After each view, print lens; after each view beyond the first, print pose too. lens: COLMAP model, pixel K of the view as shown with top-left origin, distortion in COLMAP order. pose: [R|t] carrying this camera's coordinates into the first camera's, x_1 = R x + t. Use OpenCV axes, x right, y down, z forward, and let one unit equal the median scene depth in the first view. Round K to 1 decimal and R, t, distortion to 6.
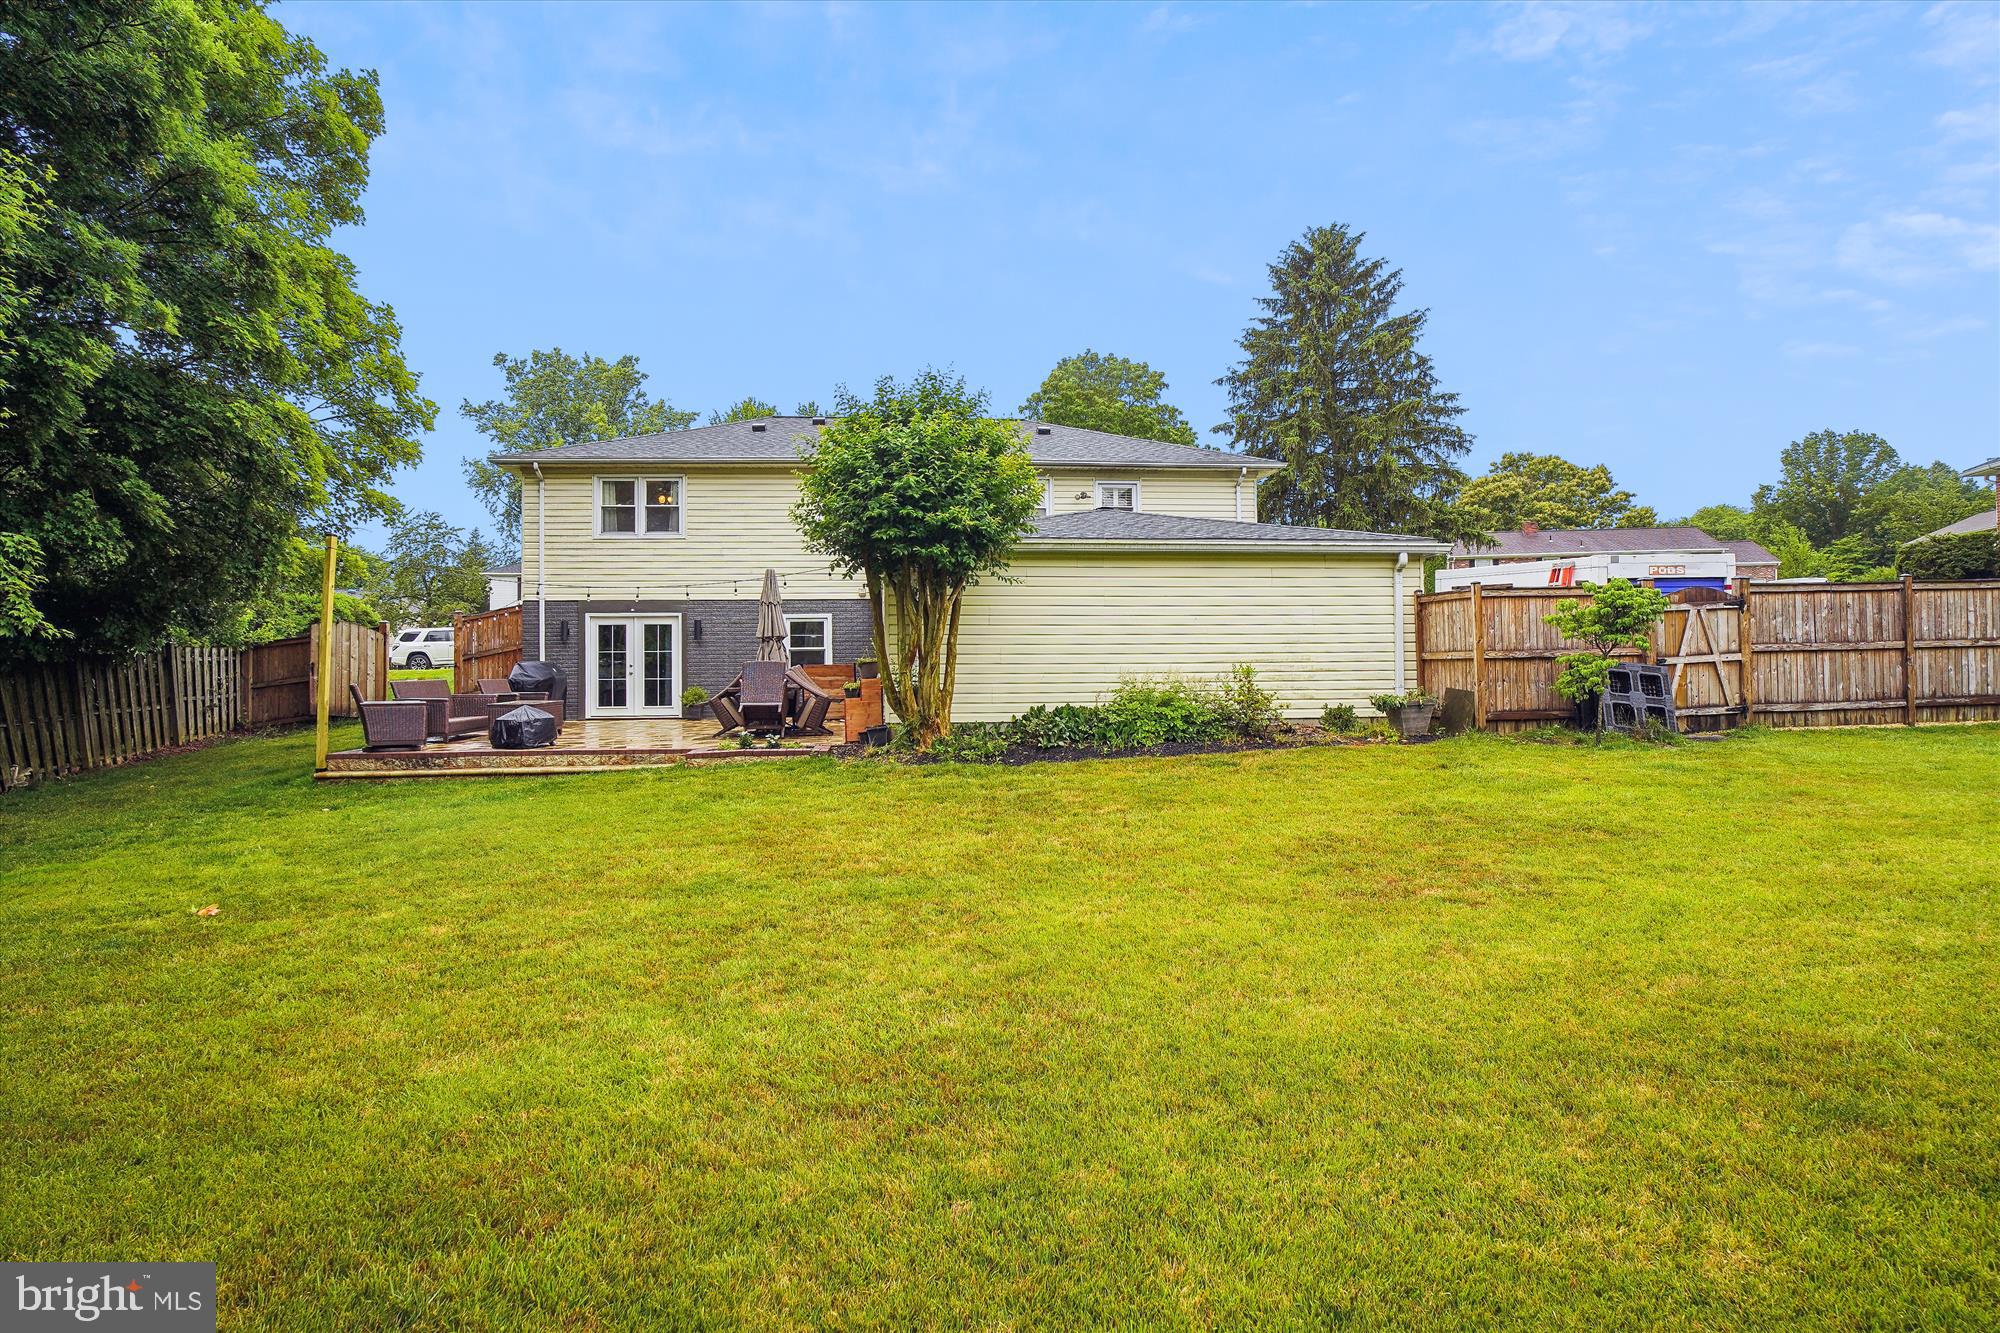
lens RADIAL K [[1053.7, 0, 1004.4], [0, 1053.7, 649.4], [0, 0, 1]] dist [-0.039733, 0.021180]
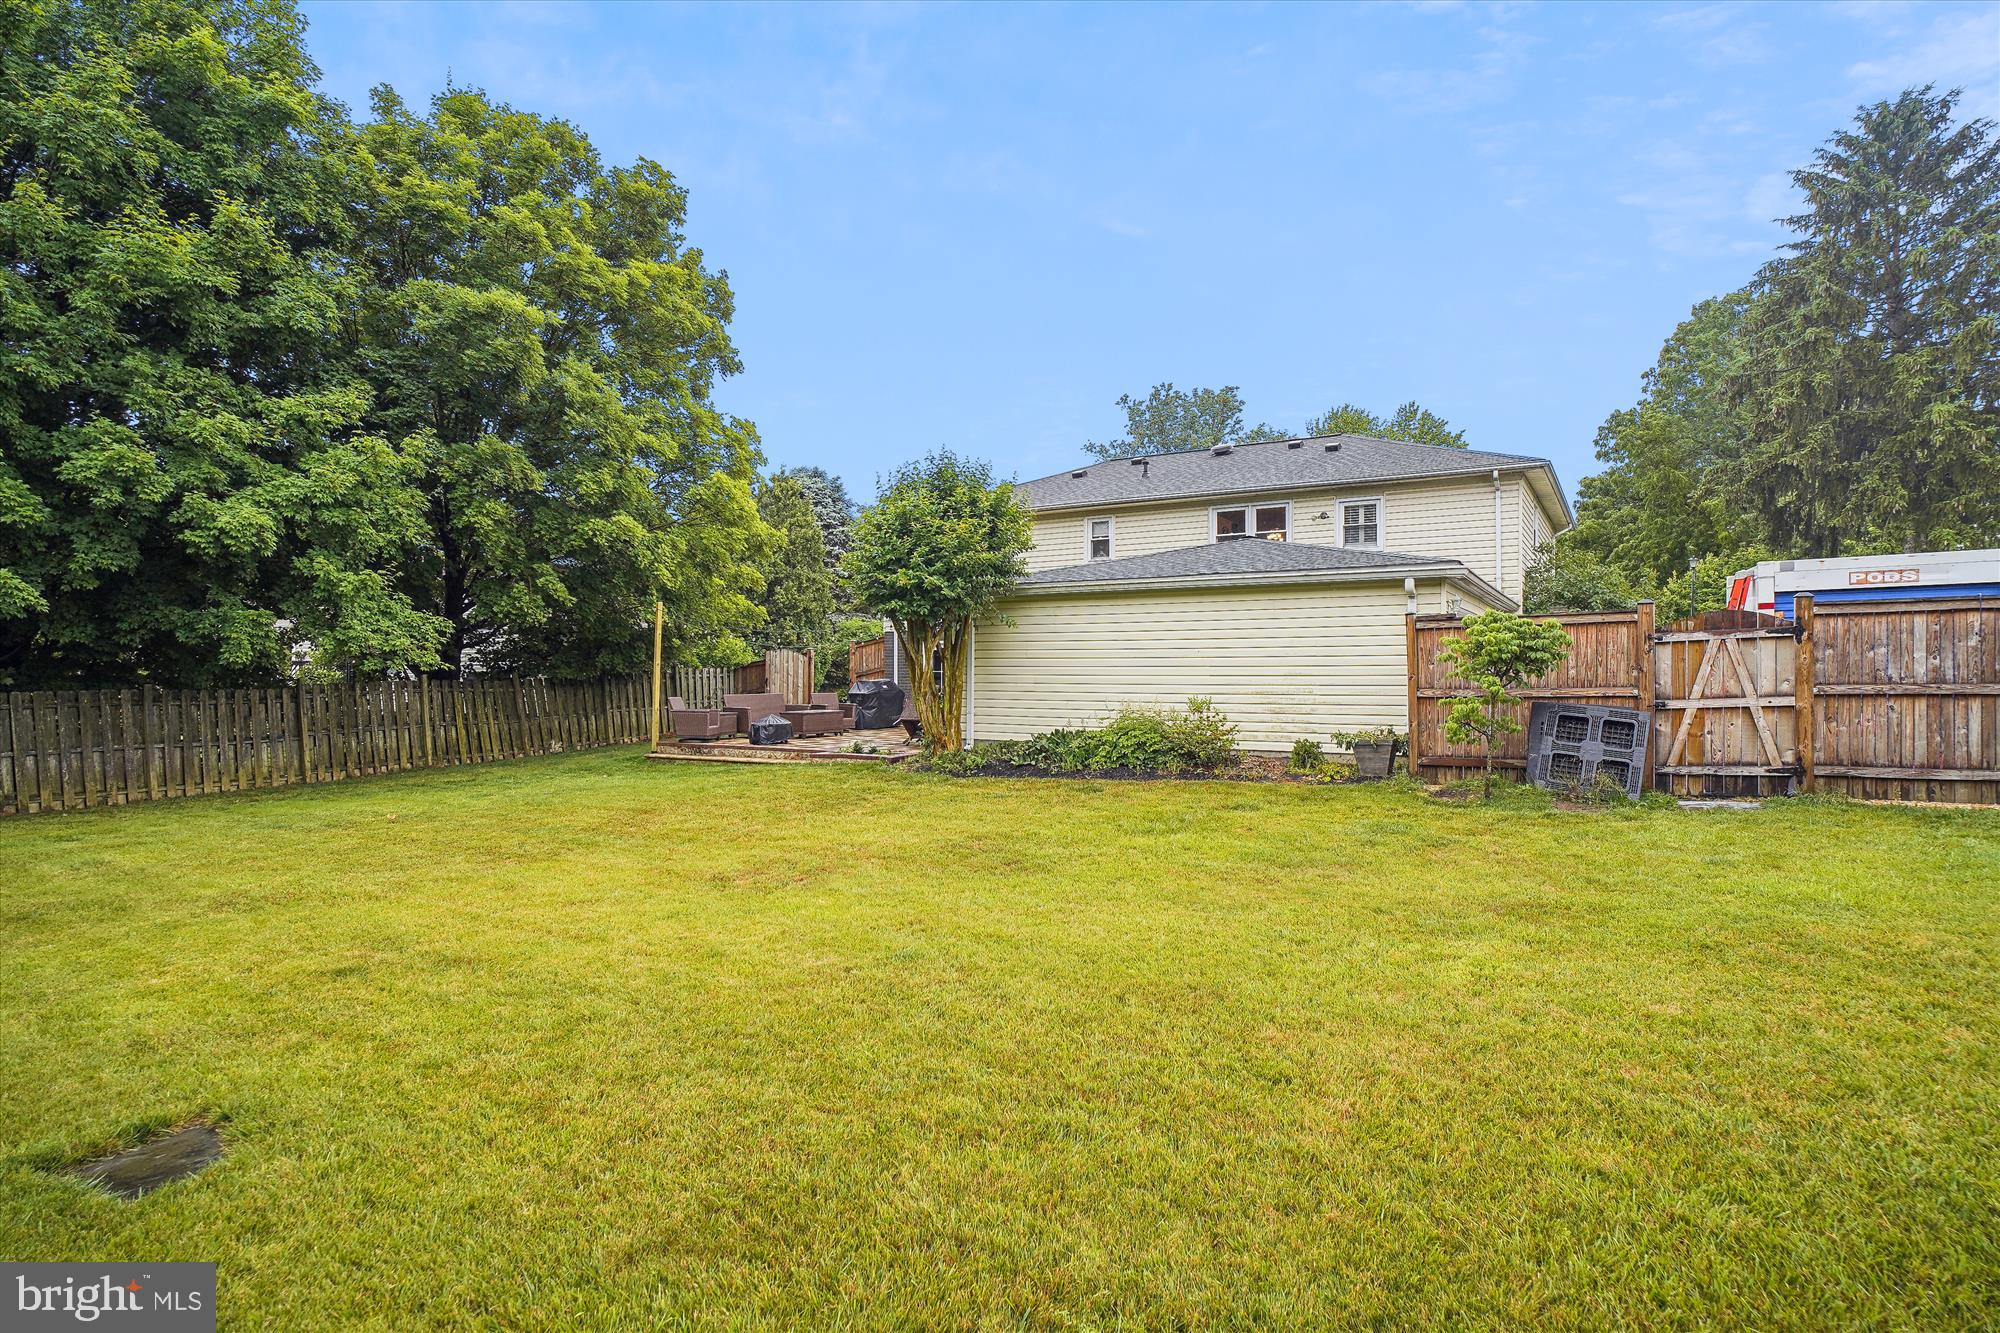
lens RADIAL K [[1053.7, 0, 999.8], [0, 1053.7, 662.4], [0, 0, 1]] dist [-0.039733, 0.021180]
pose [[0.798563, 0.001912, -0.601908, 0.690219], [0.004118, 0.999954, 0.008641, -0.029471], [0.601897, -0.009379, 0.798518, 0.051469]]
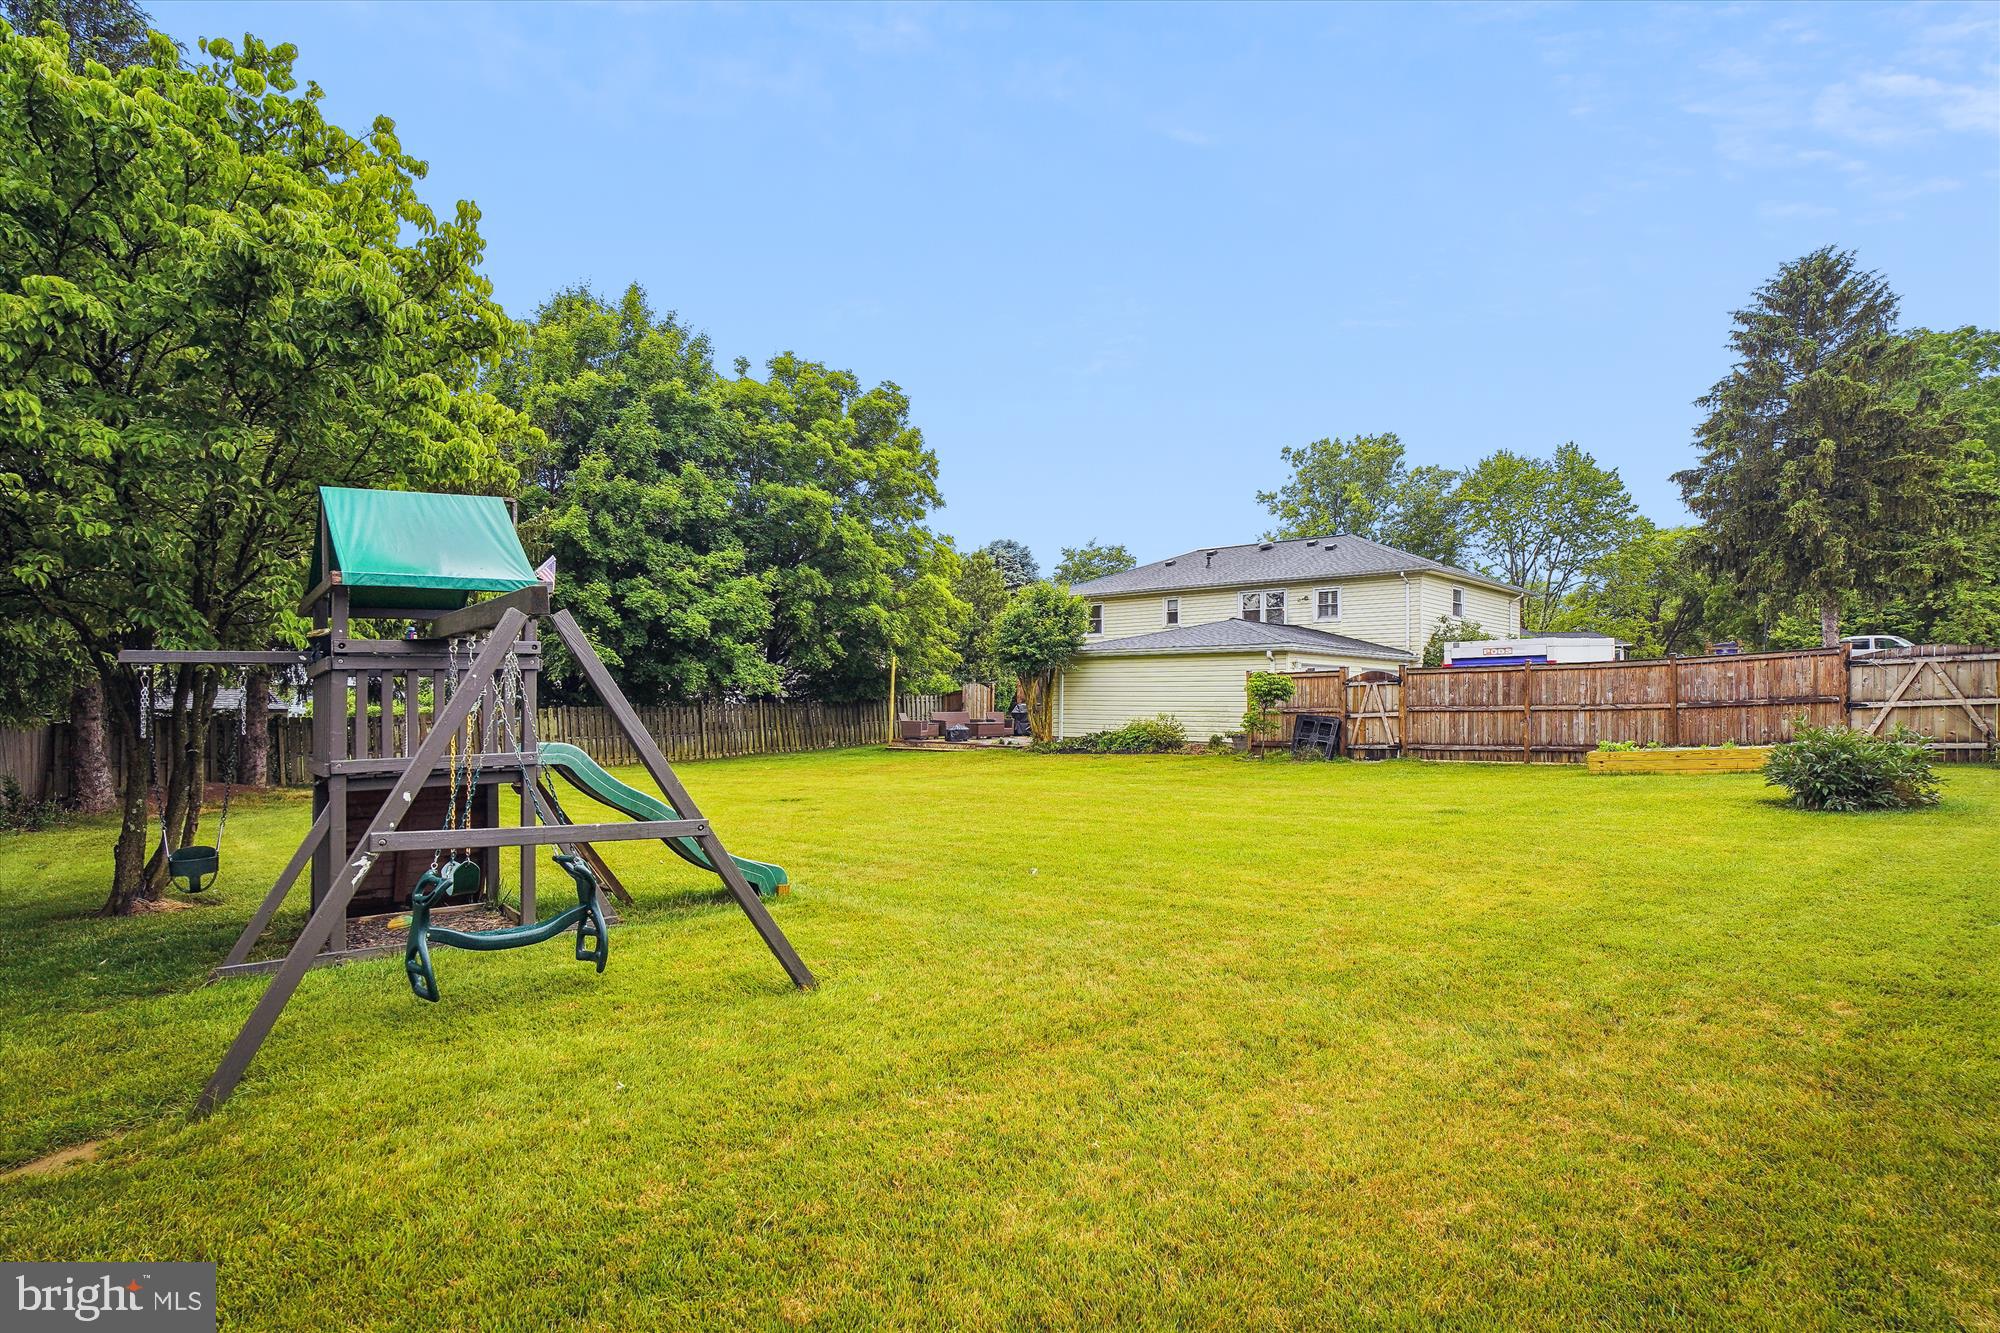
lens RADIAL K [[1053.7, 0, 983.5], [0, 1053.7, 668.0], [0, 0, 1]] dist [-0.039733, 0.021180]
pose [[0.643427, -0.011184, -0.765426, 1.521269], [0.003622, 0.999927, -0.011565, -0.047191], [0.765499, 0.004669, 0.643420, -0.540595]]
